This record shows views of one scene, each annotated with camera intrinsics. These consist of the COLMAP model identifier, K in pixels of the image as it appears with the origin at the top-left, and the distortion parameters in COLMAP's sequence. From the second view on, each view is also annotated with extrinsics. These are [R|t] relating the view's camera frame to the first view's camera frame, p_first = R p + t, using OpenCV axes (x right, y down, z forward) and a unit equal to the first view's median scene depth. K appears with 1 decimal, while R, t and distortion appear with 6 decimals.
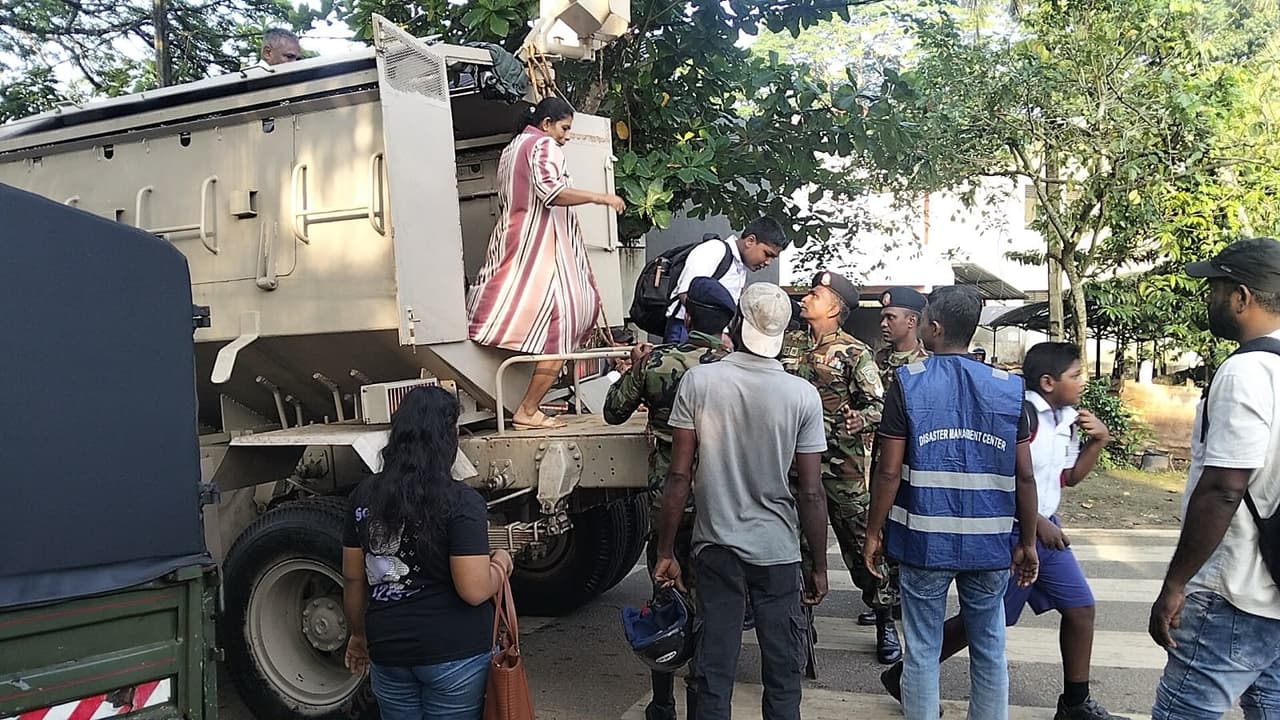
lens RADIAL K [[1021.5, 0, 639.4], [0, 1021.5, 361.1], [0, 0, 1]] dist [0.058005, -0.139146]
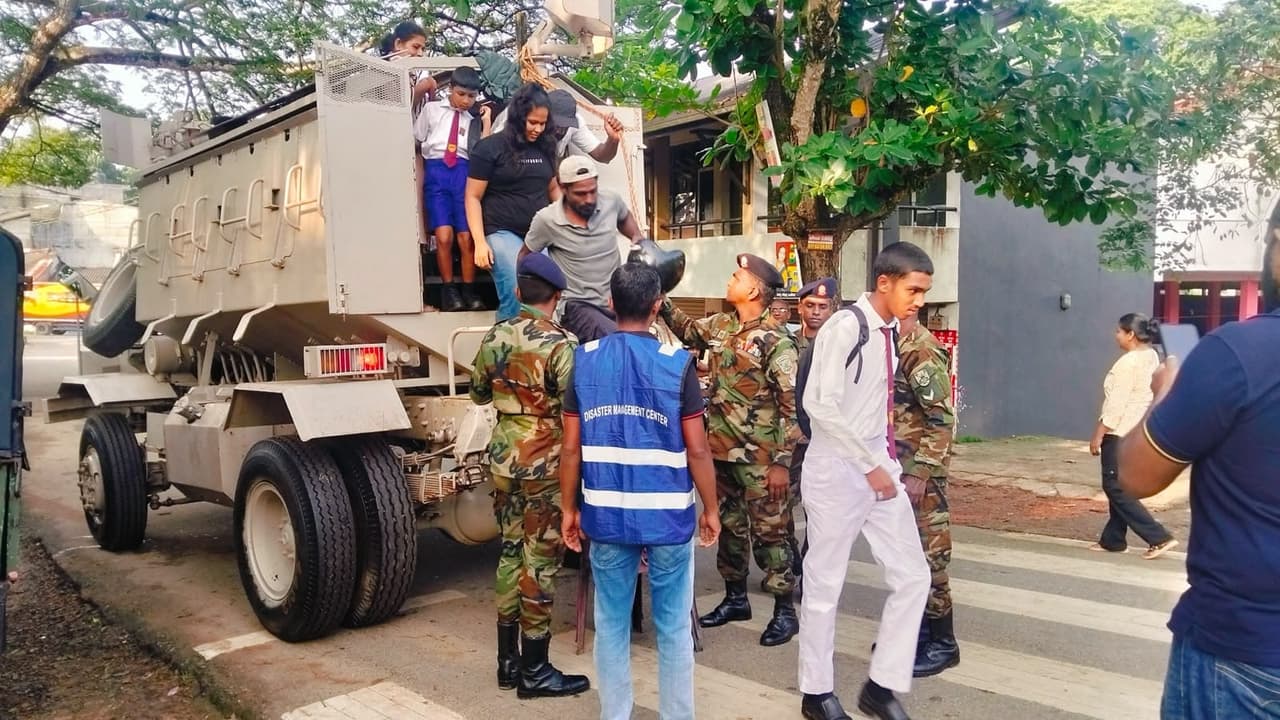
lens RADIAL K [[1021.5, 0, 631.8], [0, 1021.5, 360.5], [0, 0, 1]] dist [0.058005, -0.139146]
pose [[0.902744, 0.045009, -0.427817, 0.563266], [-0.037730, 0.998963, 0.025481, -0.004677], [0.428520, -0.006862, 0.903506, 0.052956]]
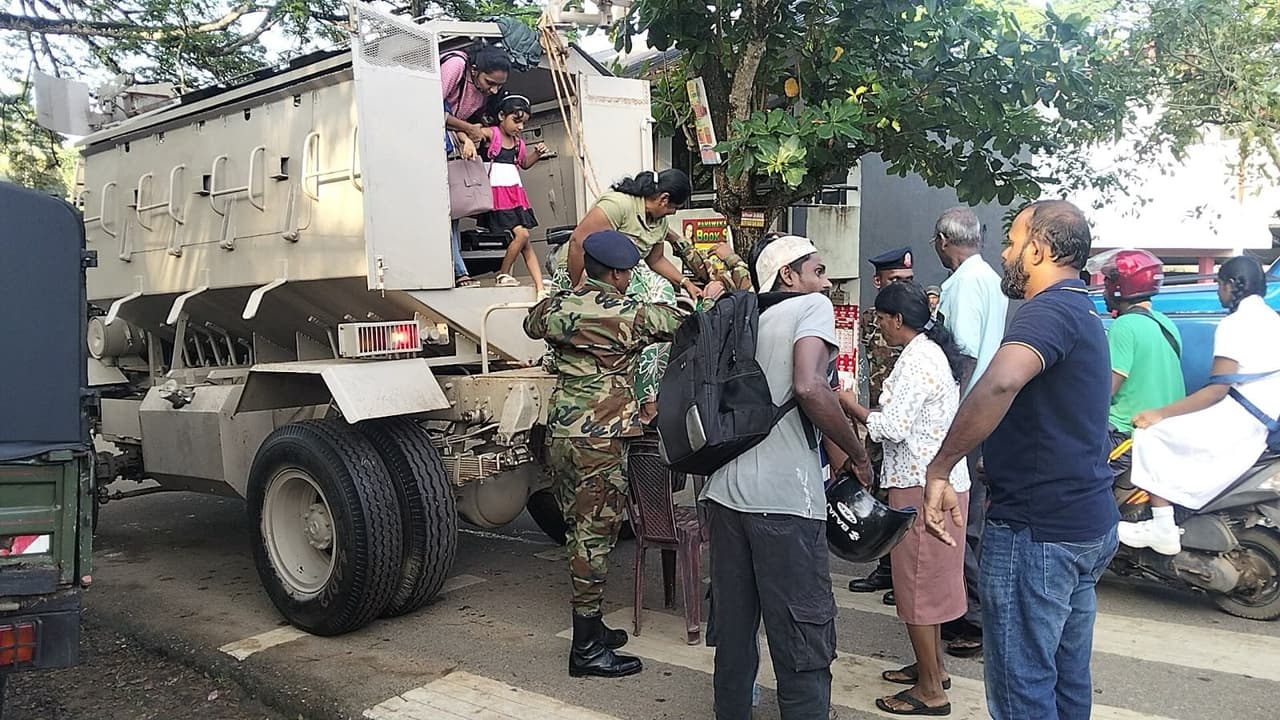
lens RADIAL K [[1021.5, 0, 634.6], [0, 1021.5, 353.4], [0, 0, 1]] dist [0.058005, -0.139146]
pose [[0.954983, 0.037062, -0.294337, 0.362565], [-0.028101, 0.999005, 0.034619, 0.007044], [0.295327, -0.024789, 0.955074, -0.010843]]
